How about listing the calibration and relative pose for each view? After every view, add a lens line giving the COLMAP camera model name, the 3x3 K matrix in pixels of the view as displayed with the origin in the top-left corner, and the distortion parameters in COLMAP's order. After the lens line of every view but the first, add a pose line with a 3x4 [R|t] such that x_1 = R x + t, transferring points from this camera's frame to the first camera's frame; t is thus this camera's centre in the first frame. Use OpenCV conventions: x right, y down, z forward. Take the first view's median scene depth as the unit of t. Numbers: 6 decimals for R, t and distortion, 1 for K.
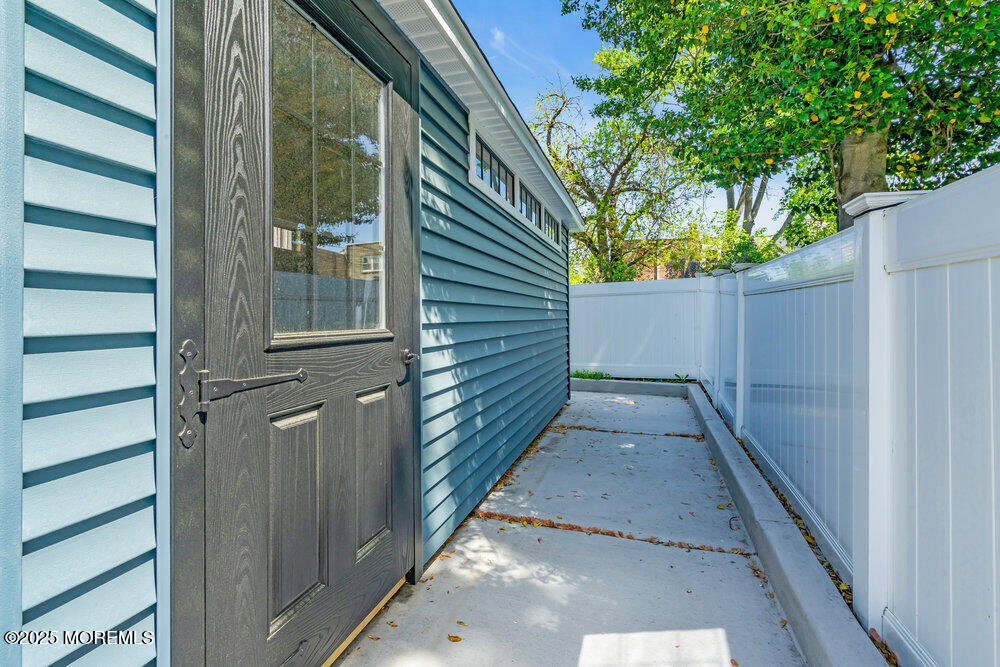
lens RADIAL K [[458.0, 0, 500.8], [0, 458.0, 321.2], [0, 0, 1]] dist [-0.024399, 0.000168]
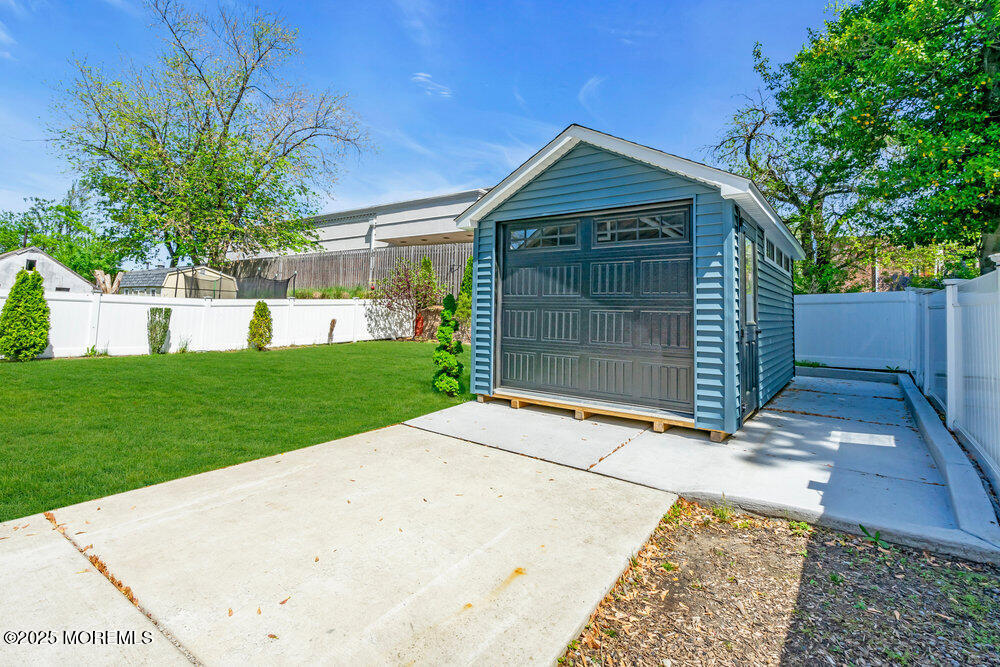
lens RADIAL K [[479.8, 0, 496.1], [0, 479.8, 295.0], [0, 0, 1]] dist [0.001475, 0.000188]
pose [[0.941368, 0.004909, -0.337345, -0.171354], [-0.022982, 0.998505, -0.049600, 0.007980], [0.336598, 0.054445, 0.940073, -0.567558]]
